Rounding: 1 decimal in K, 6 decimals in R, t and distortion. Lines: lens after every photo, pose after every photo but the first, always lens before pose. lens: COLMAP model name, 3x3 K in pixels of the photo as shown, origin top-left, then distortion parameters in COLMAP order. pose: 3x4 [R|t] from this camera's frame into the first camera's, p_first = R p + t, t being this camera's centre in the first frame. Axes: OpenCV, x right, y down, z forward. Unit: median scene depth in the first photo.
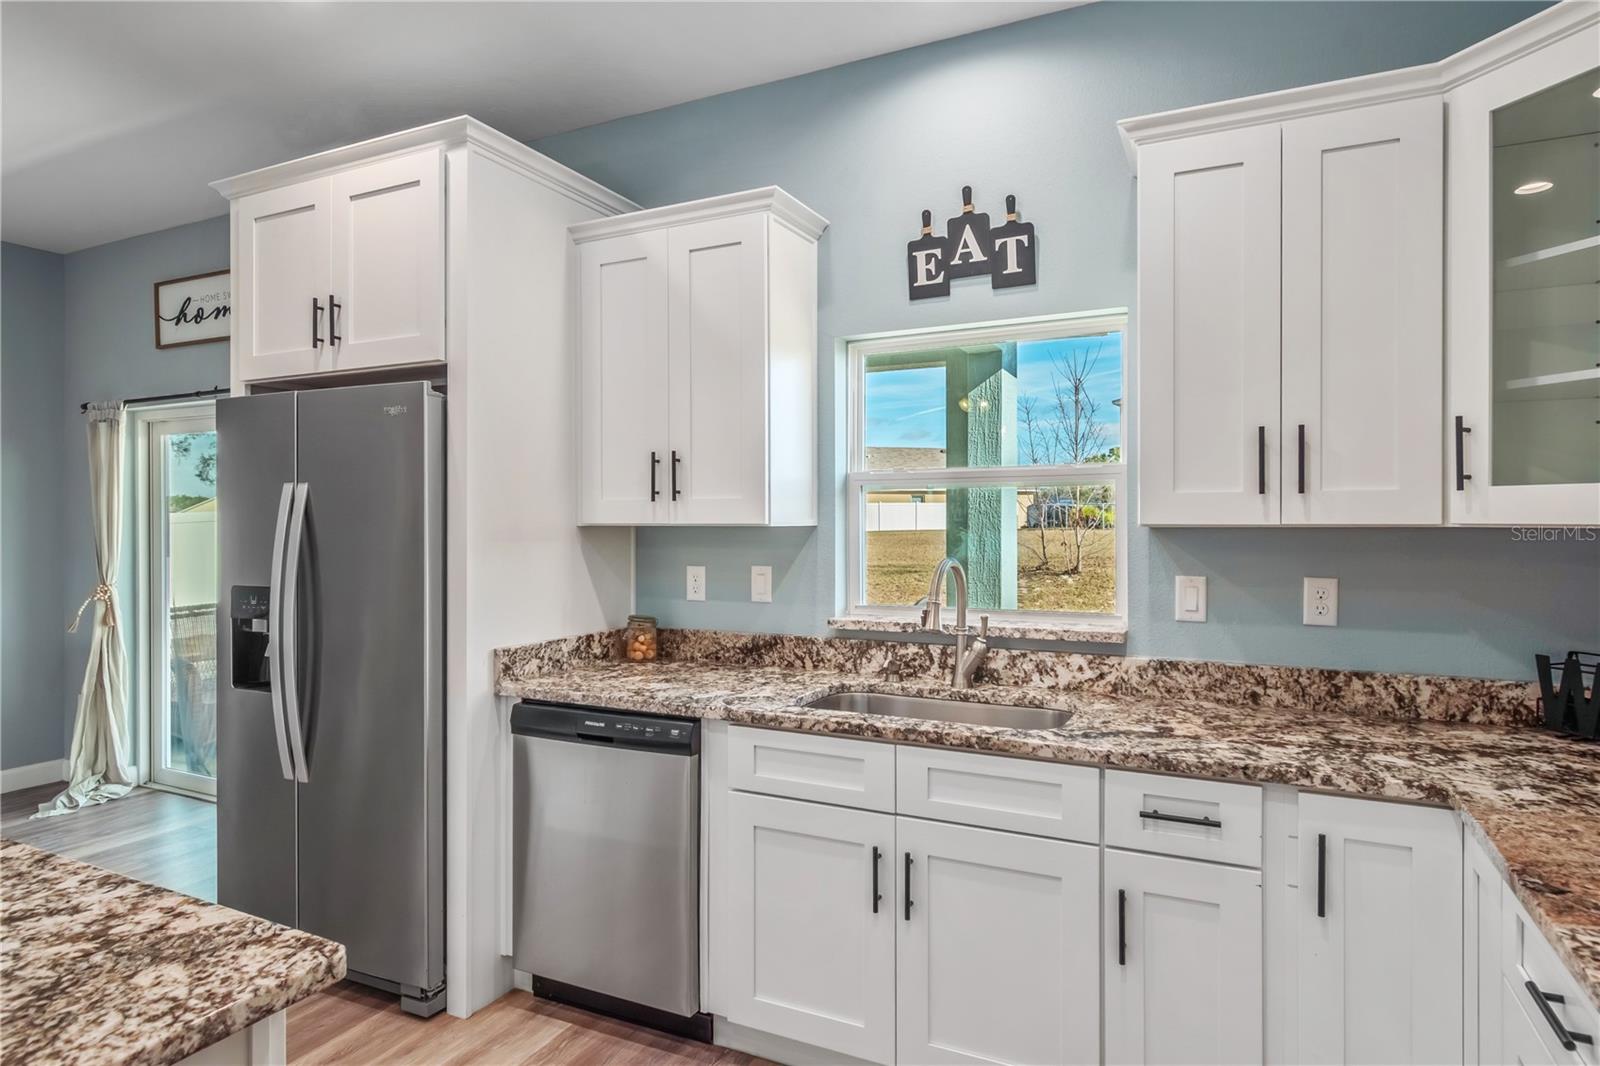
lens RADIAL K [[893.9, 0, 817.6], [0, 893.9, 522.8], [0, 0, 1]] dist [0.002671, -0.002402]
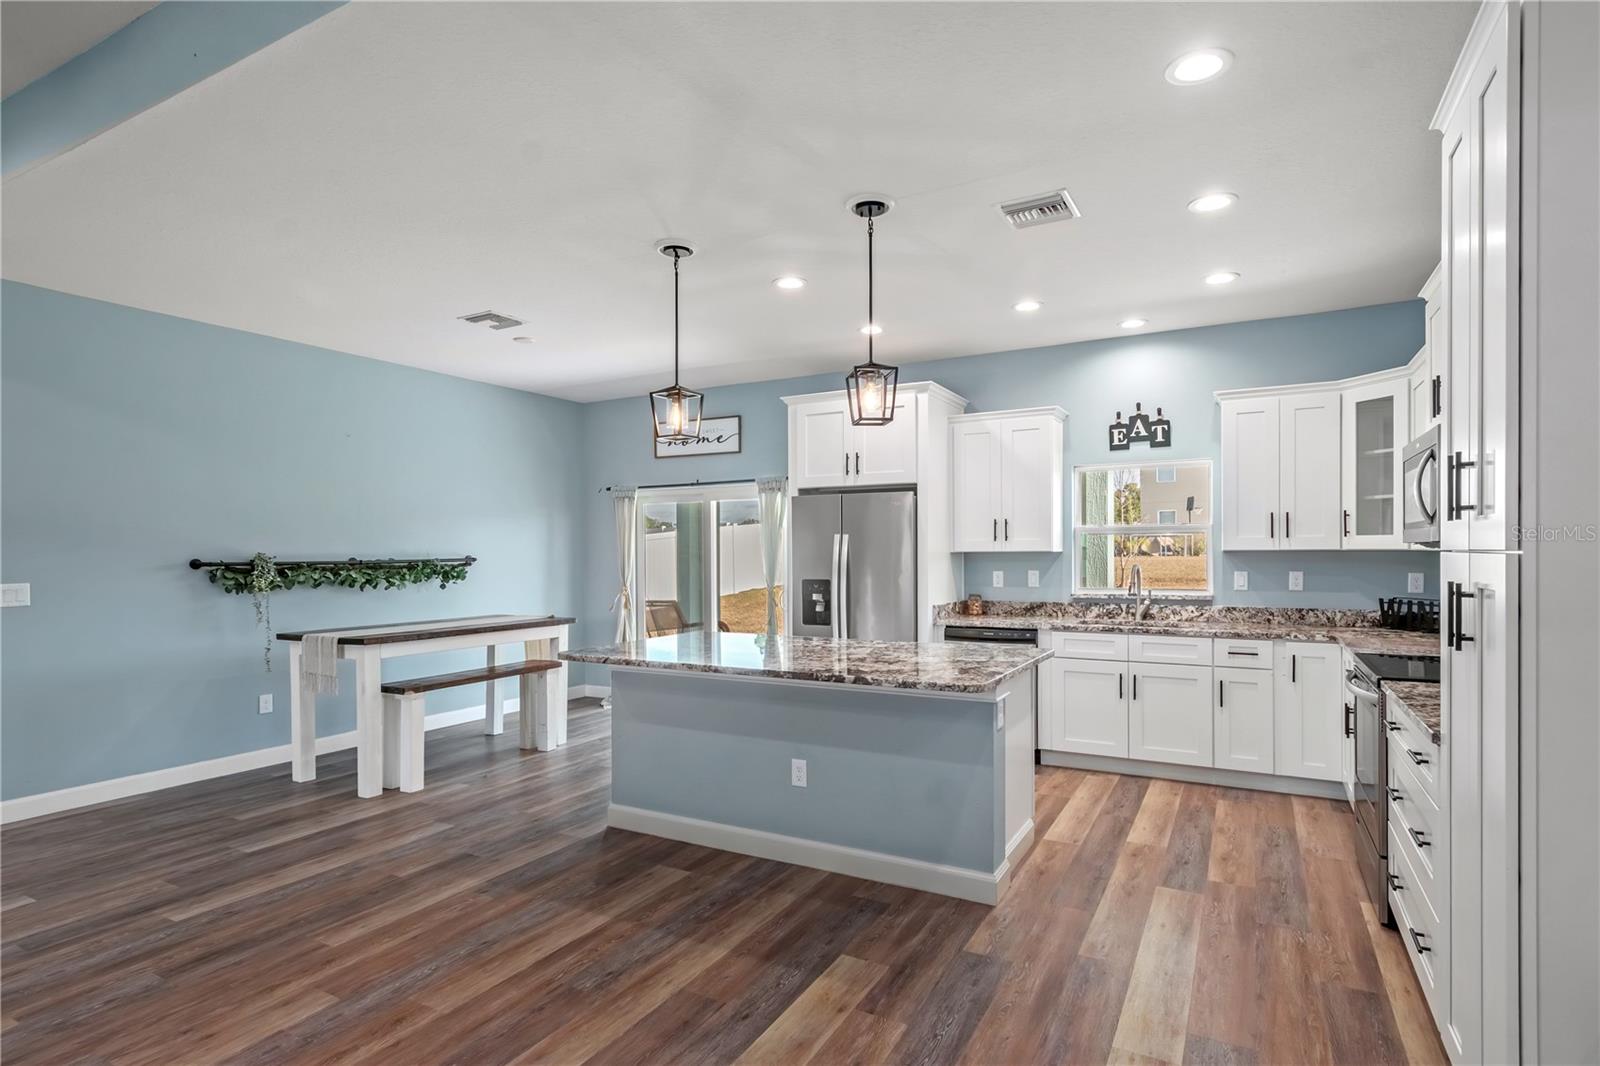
lens RADIAL K [[812.9, 0, 808.3], [0, 812.9, 555.2], [0, 0, 1]] dist [0.001041, -0.000799]
pose [[0.998654, -0.004768, -0.051640, -0.580671], [0.004934, 0.999983, 0.003087, 0.003097], [0.051625, -0.003338, 0.998661, -1.141385]]
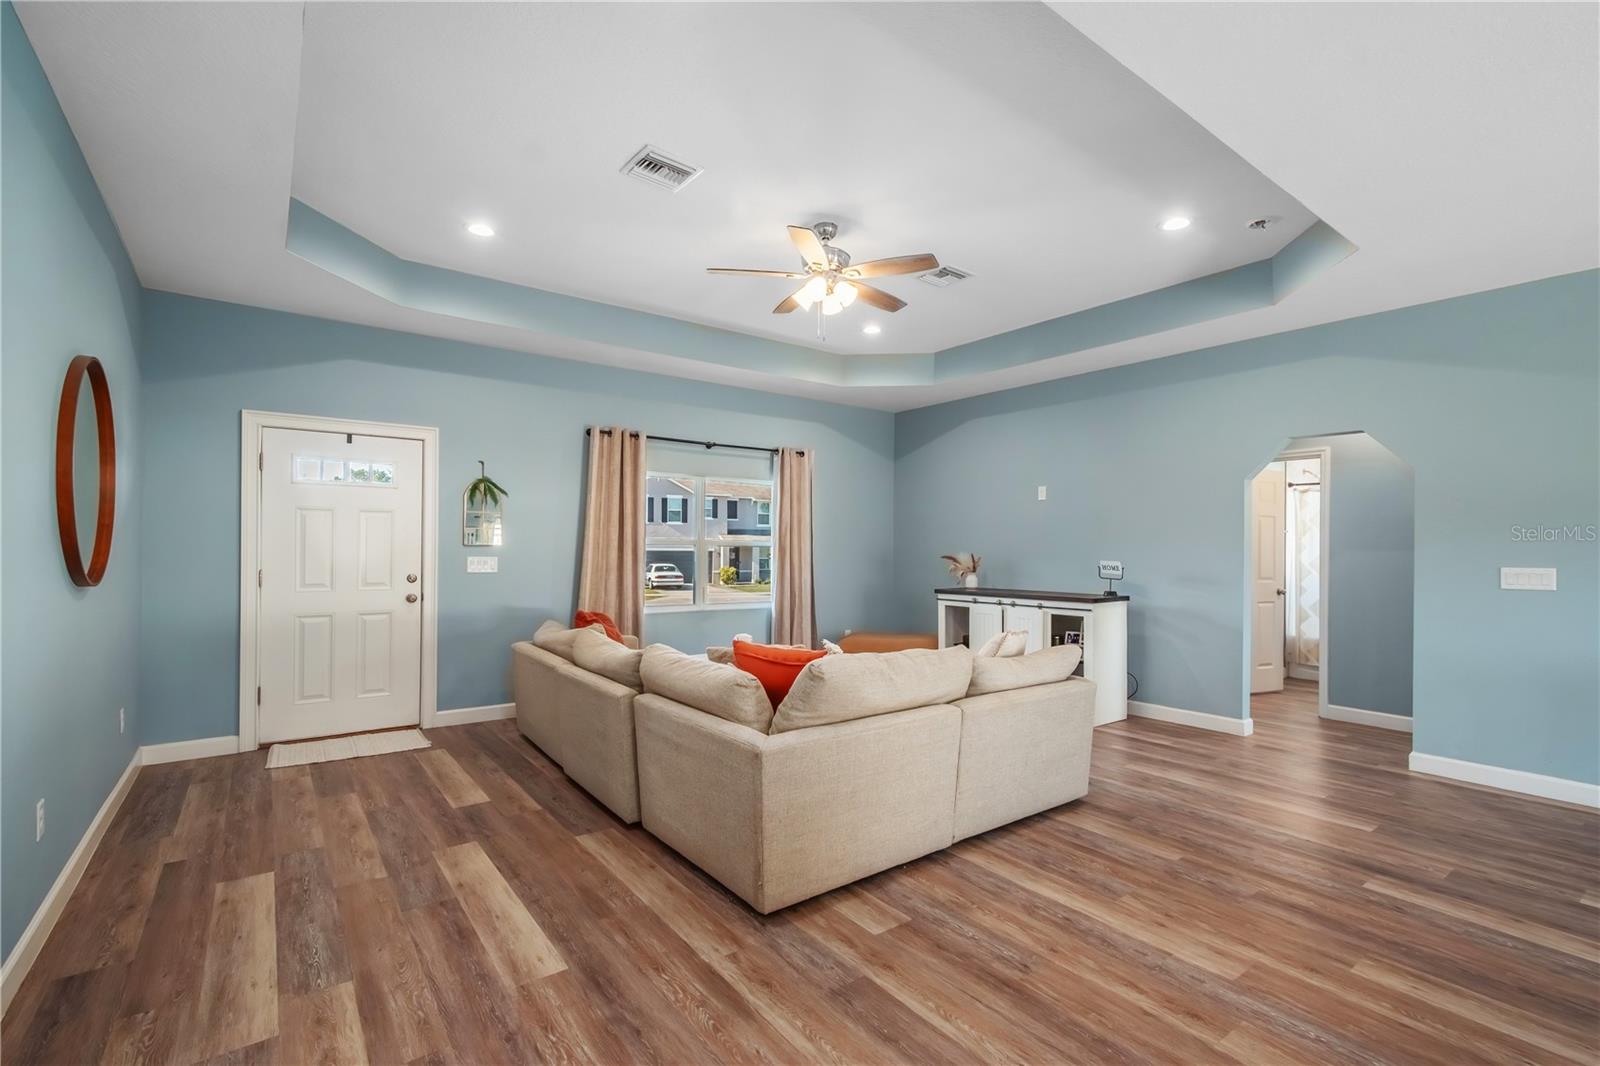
lens RADIAL K [[718.2, 0, 812.4], [0, 718.2, 544.9], [0, 0, 1]] dist [0.004503, -0.001863]
pose [[-0.455449, -0.009875, -0.890207, -0.210108], [-0.013364, 0.999902, -0.004254, 0.035267], [0.890161, 0.009959, -0.455537, -0.253450]]
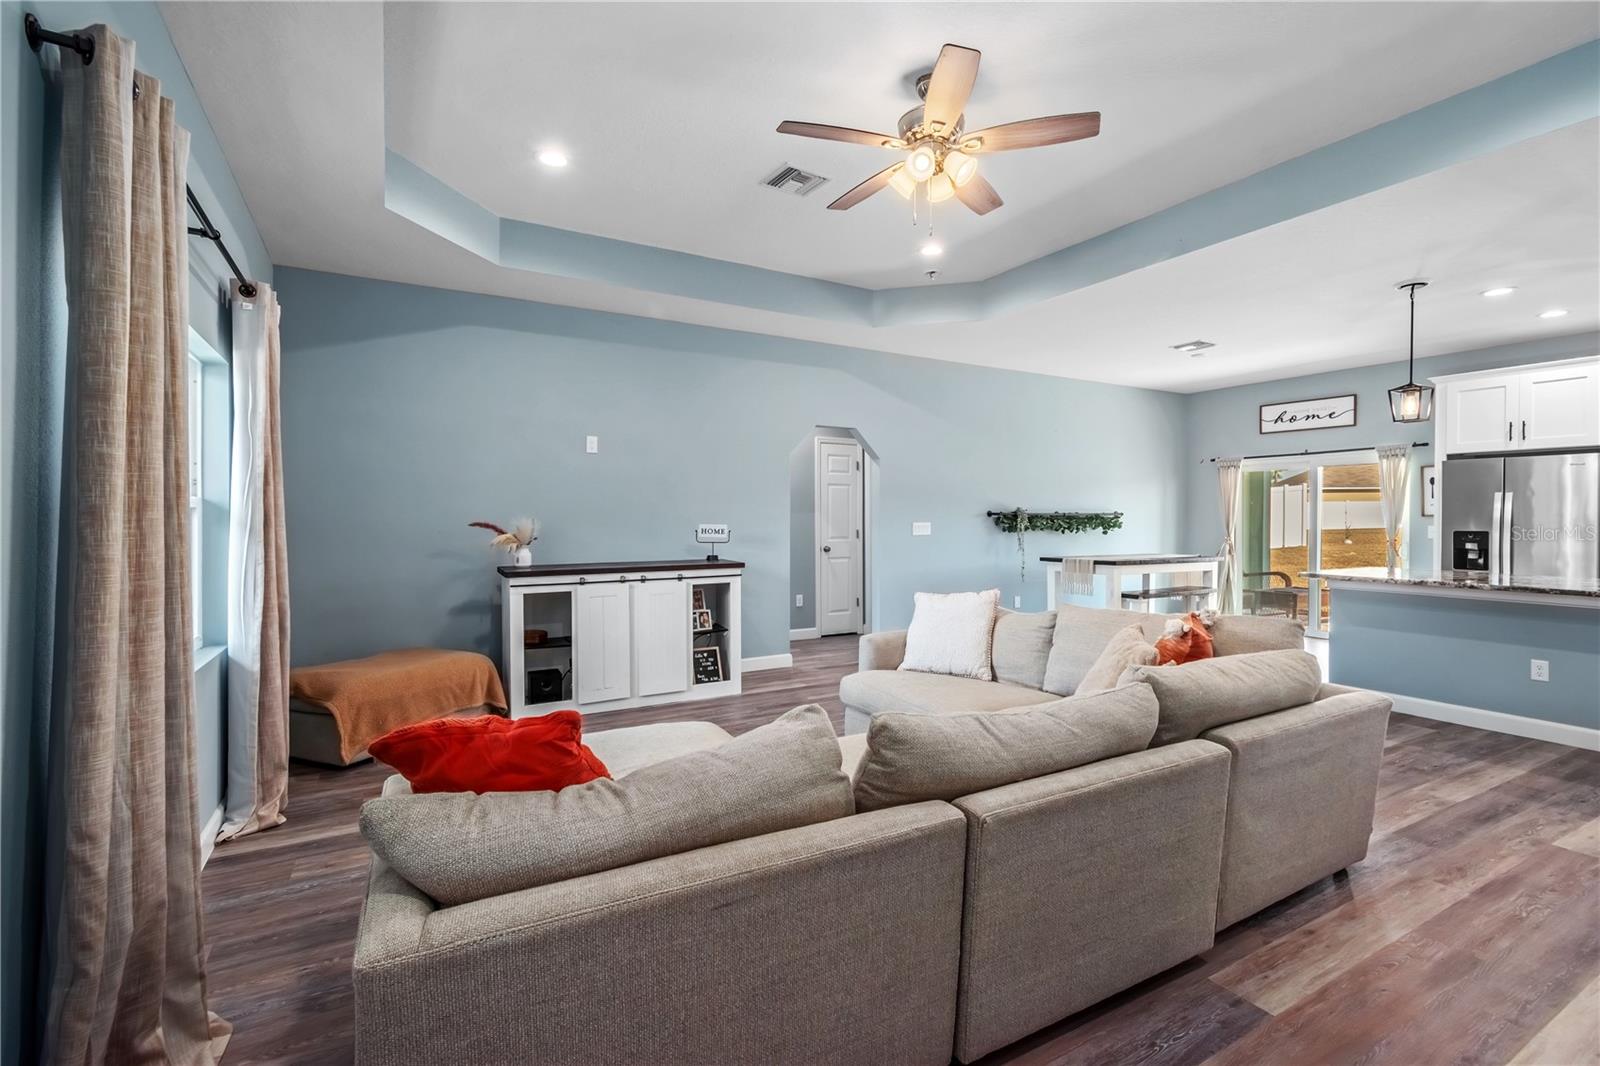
lens RADIAL K [[718.2, 0, 803.8], [0, 718.2, 525.5], [0, 0, 1]] dist [0.004503, -0.001863]
pose [[0.821508, 0.008490, -0.570133, -1.114989], [-0.003657, 0.999947, 0.009620, 0.044524], [0.570185, -0.005818, 0.821496, -2.038134]]
